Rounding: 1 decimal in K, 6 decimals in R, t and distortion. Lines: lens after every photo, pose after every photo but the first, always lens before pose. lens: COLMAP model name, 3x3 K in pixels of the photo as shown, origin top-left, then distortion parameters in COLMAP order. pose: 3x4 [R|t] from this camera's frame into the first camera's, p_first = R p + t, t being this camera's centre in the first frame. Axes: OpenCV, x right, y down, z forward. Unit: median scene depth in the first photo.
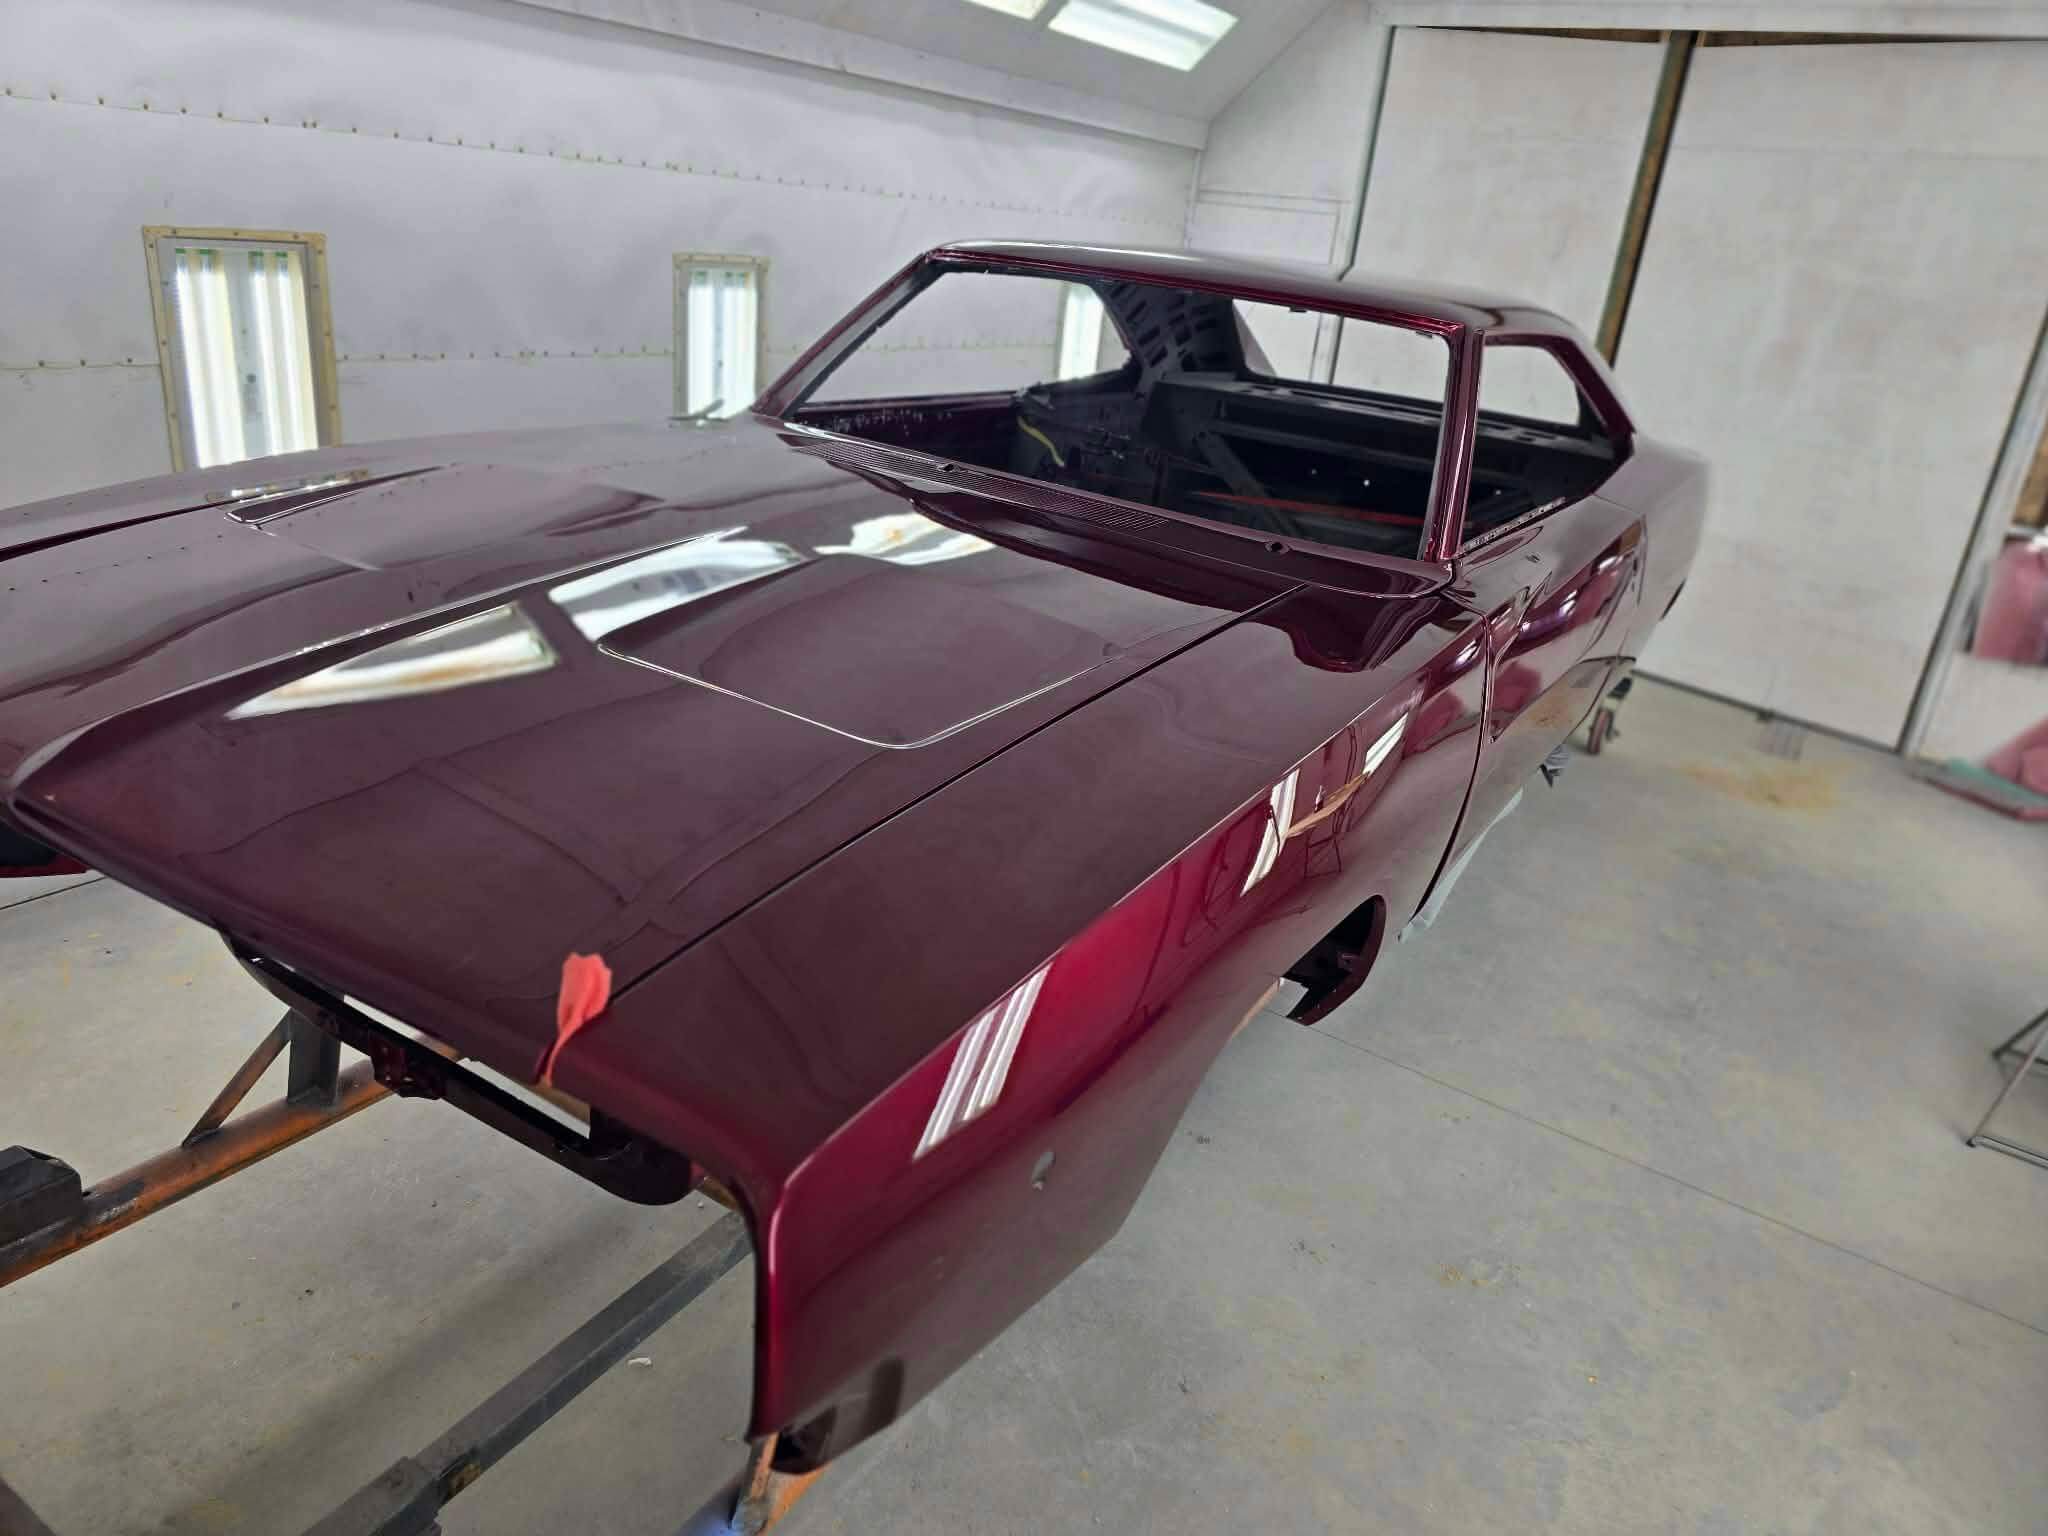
lens RADIAL K [[1413.6, 0, 1036.6], [0, 1413.6, 763.8], [0, 0, 1]] dist [0.078116, -0.078837]
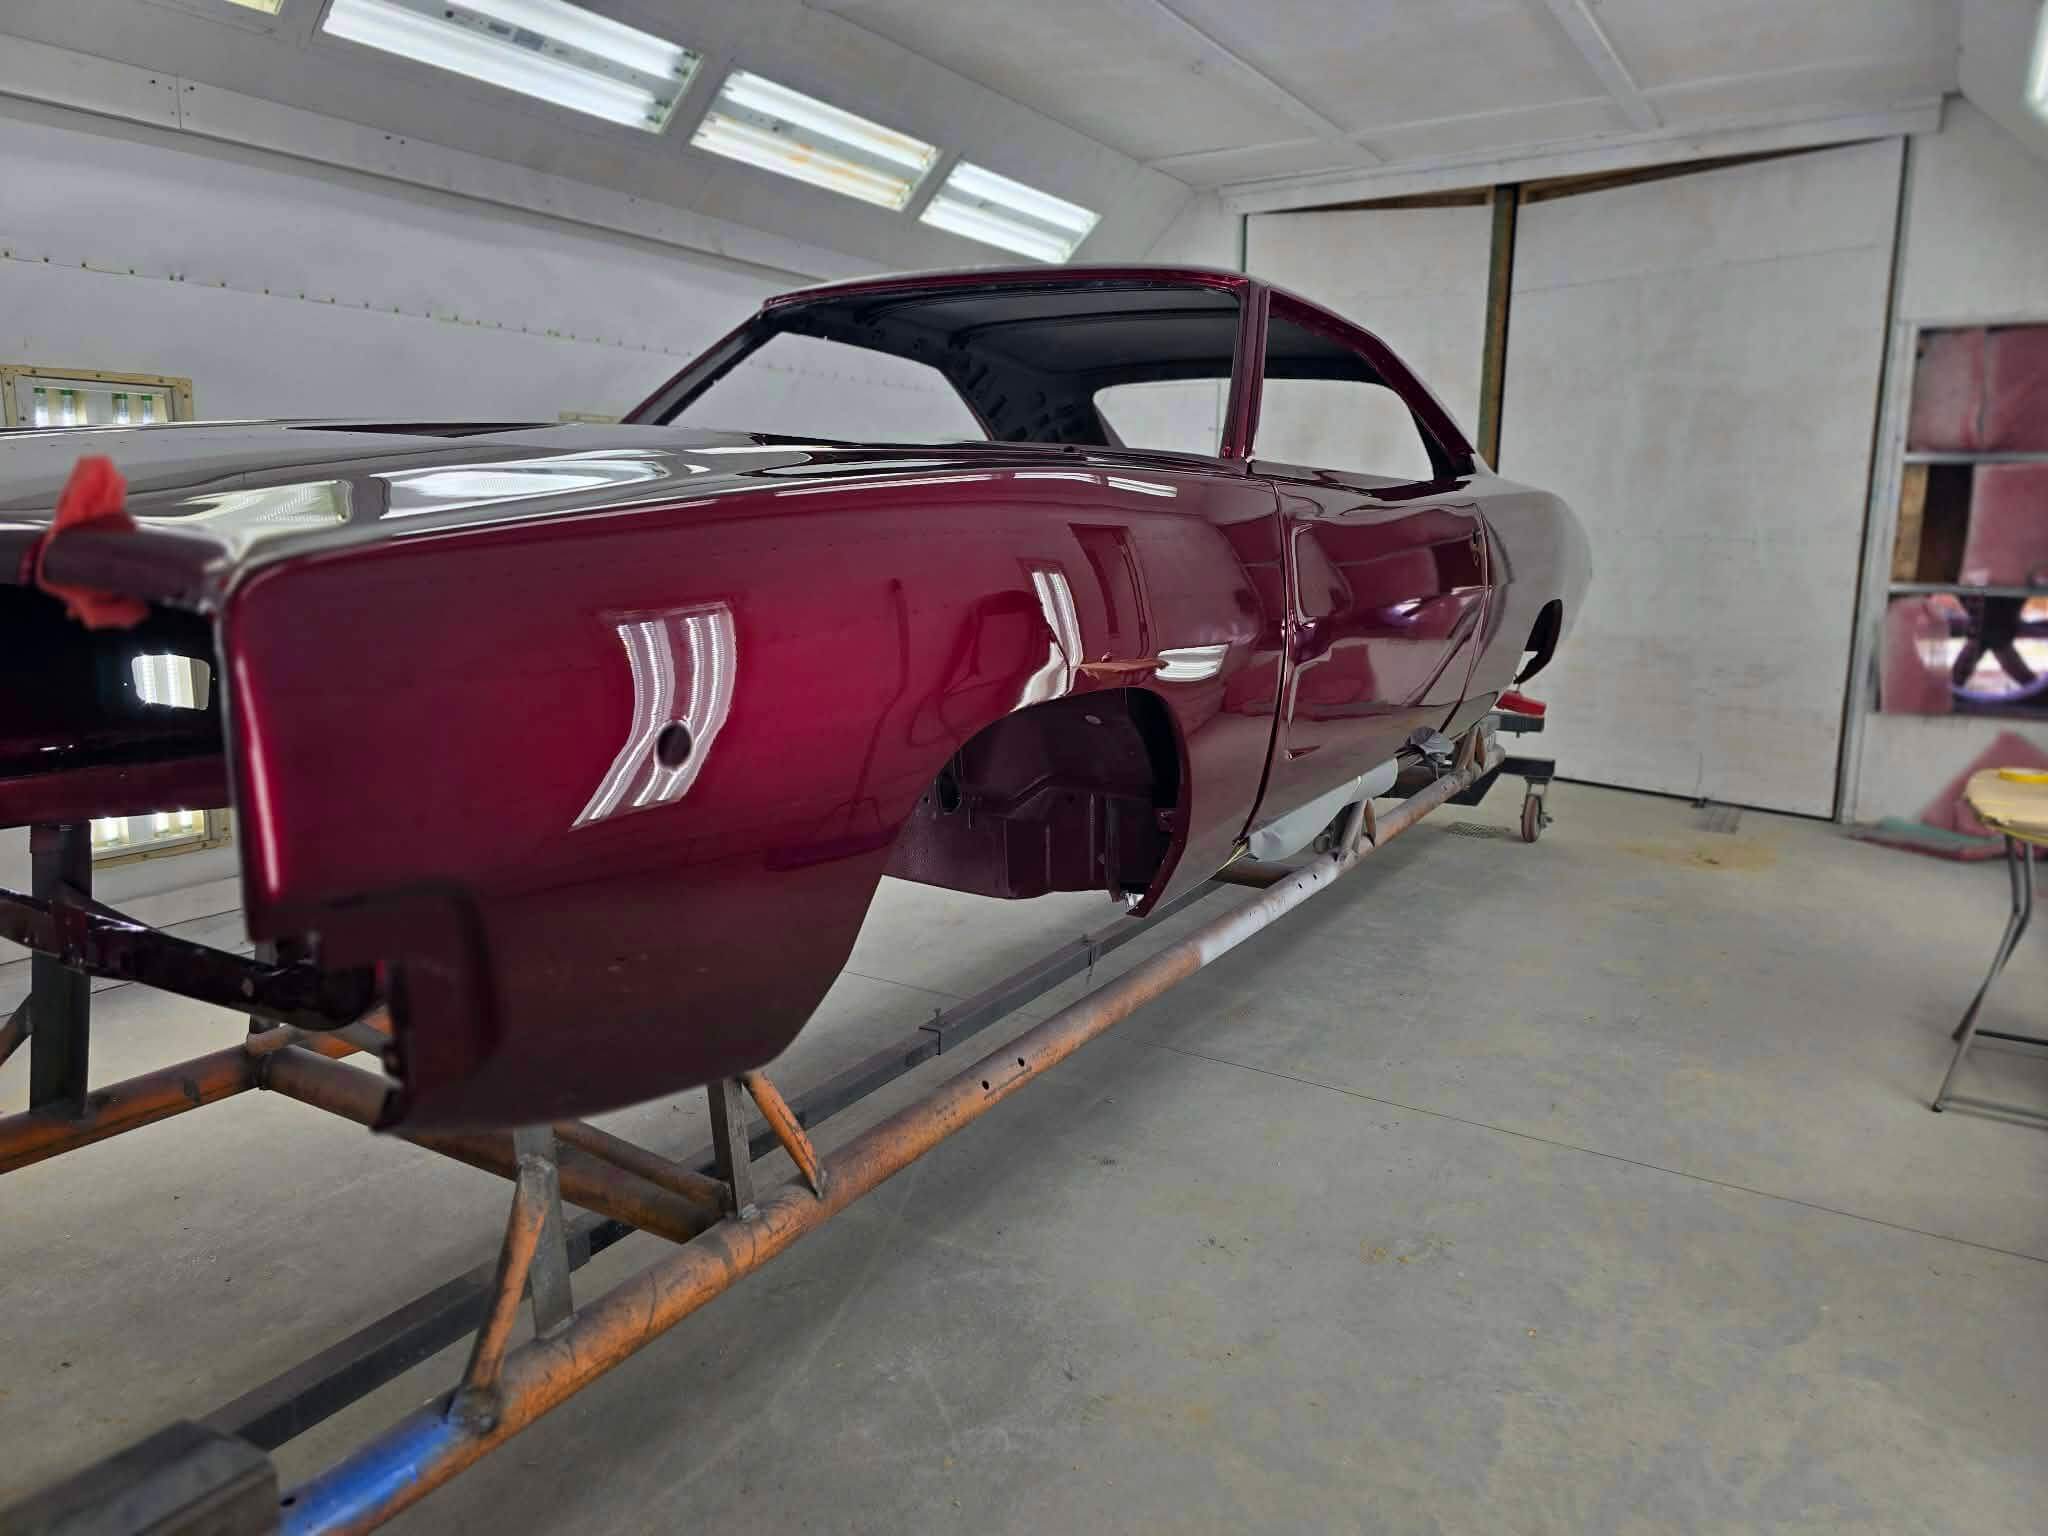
lens RADIAL K [[1411.1, 0, 1072.7], [0, 1411.1, 761.0], [0, 0, 1]] dist [0.084002, -0.080975]
pose [[0.995375, -0.091303, 0.029888, 0.079513], [0.095523, 0.973743, -0.206637, 0.175851], [-0.010237, 0.208537, 0.977961, 0.042273]]
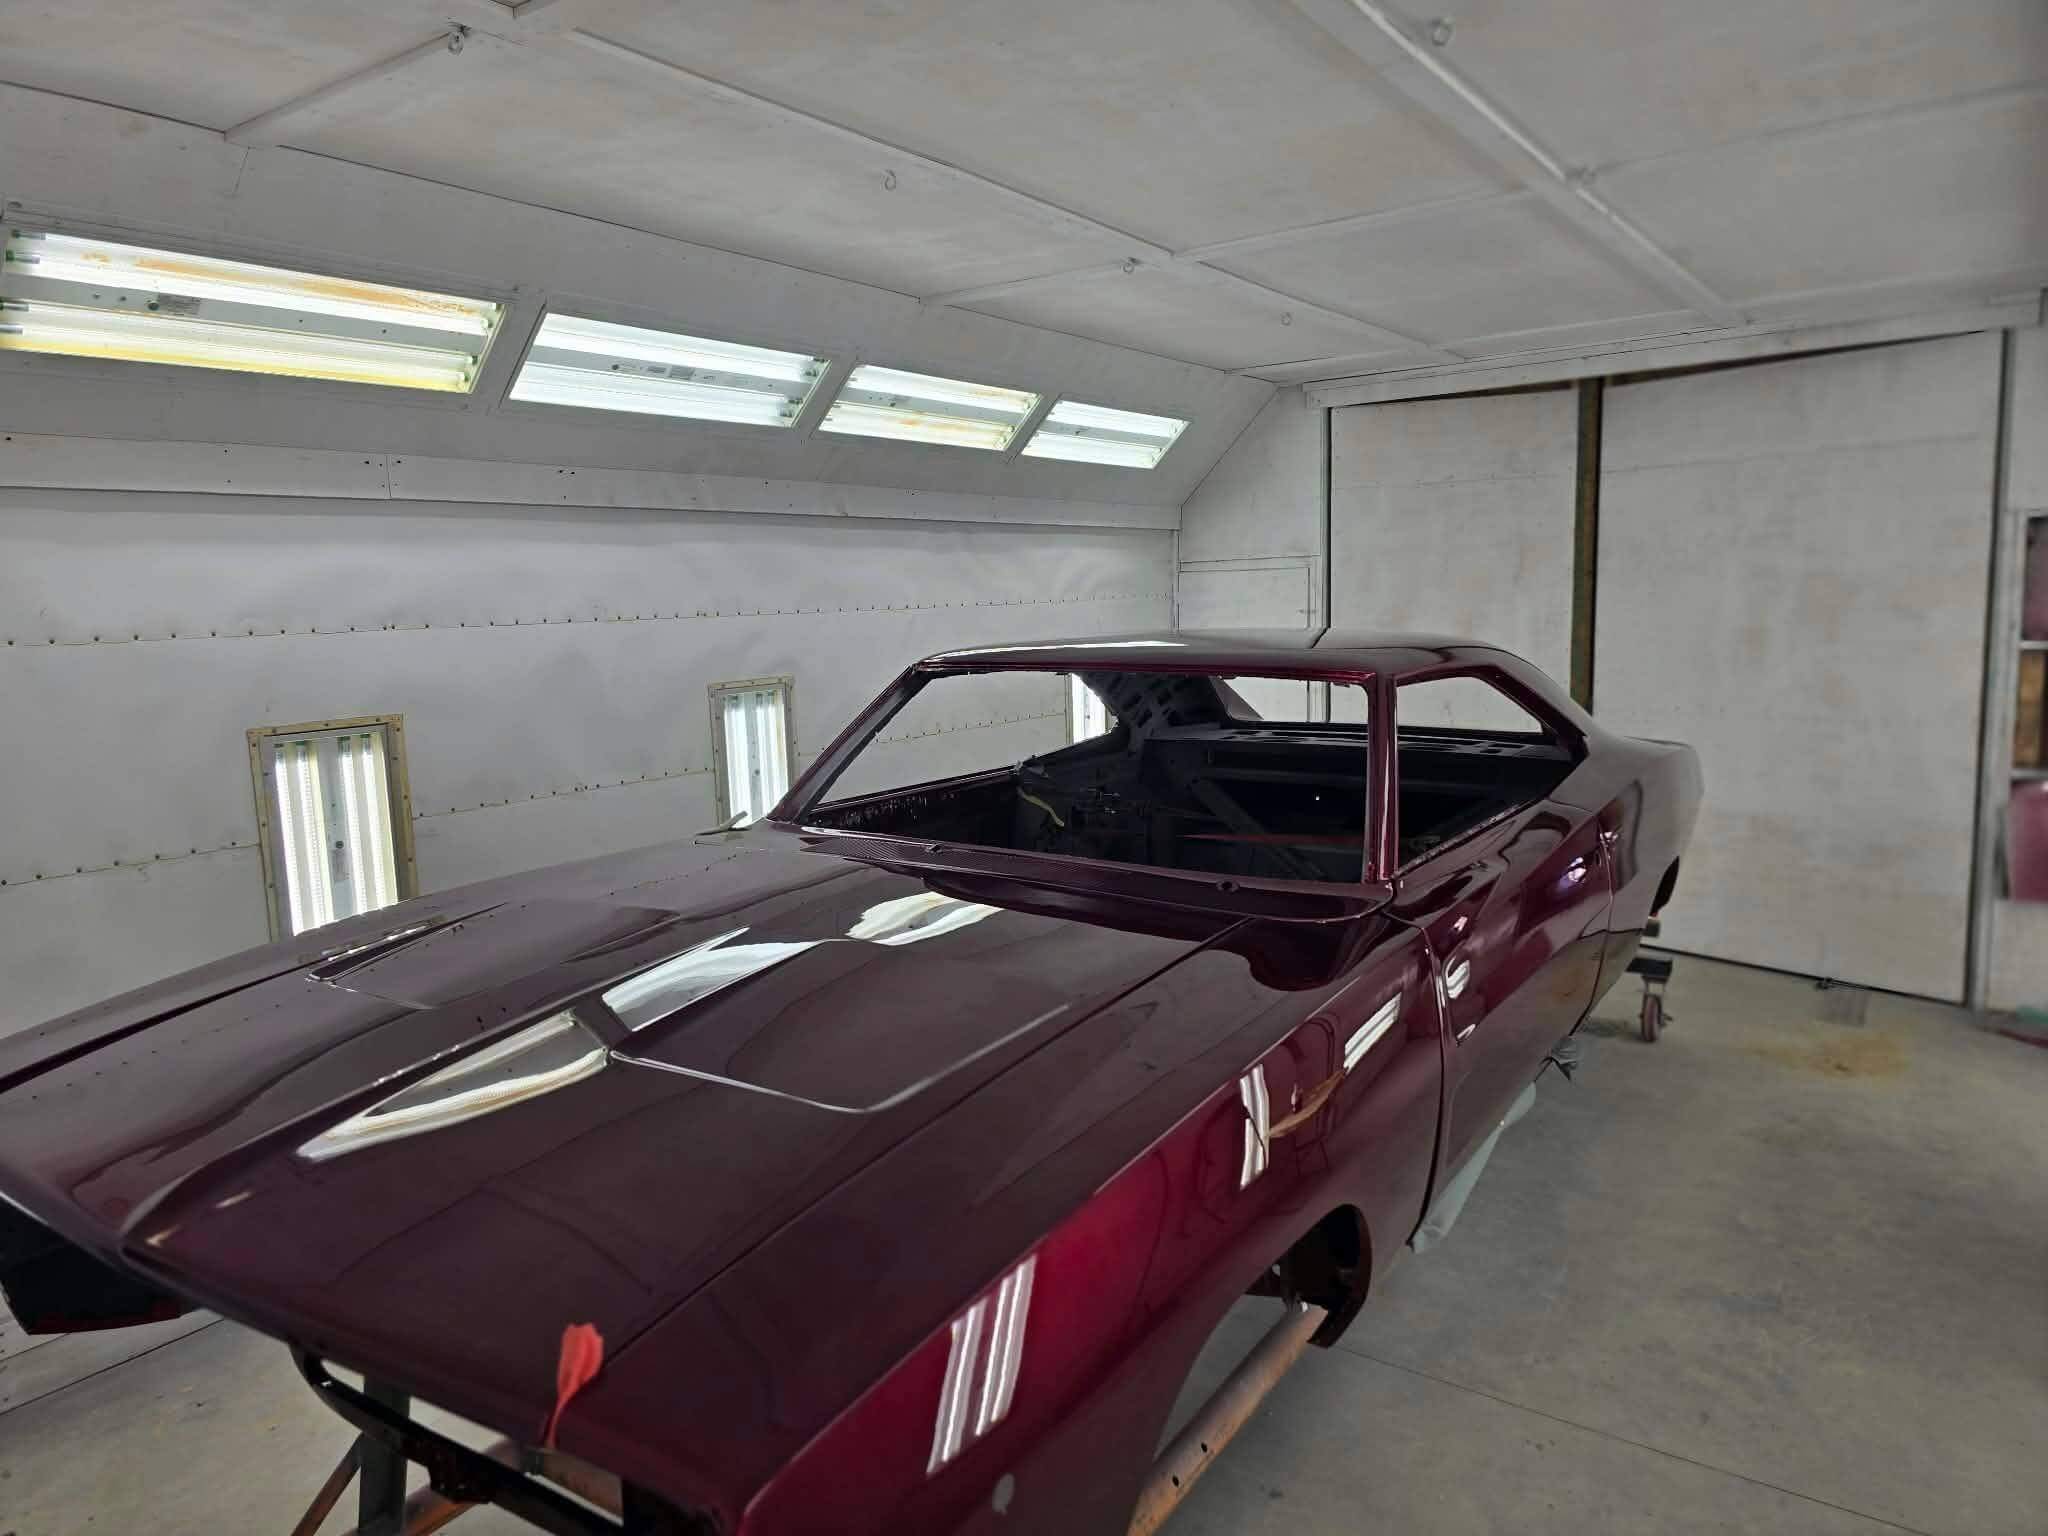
lens RADIAL K [[1422.0, 0, 1024.0], [0, 1422.0, 768.0], [0, 0, 1]] dist [0.084089, -0.084966]
pose [[0.991129, -0.124339, -0.046935, 0.048575], [0.109604, 0.964446, -0.240479, 0.005277], [0.075168, 0.233201, 0.969519, -0.072409]]
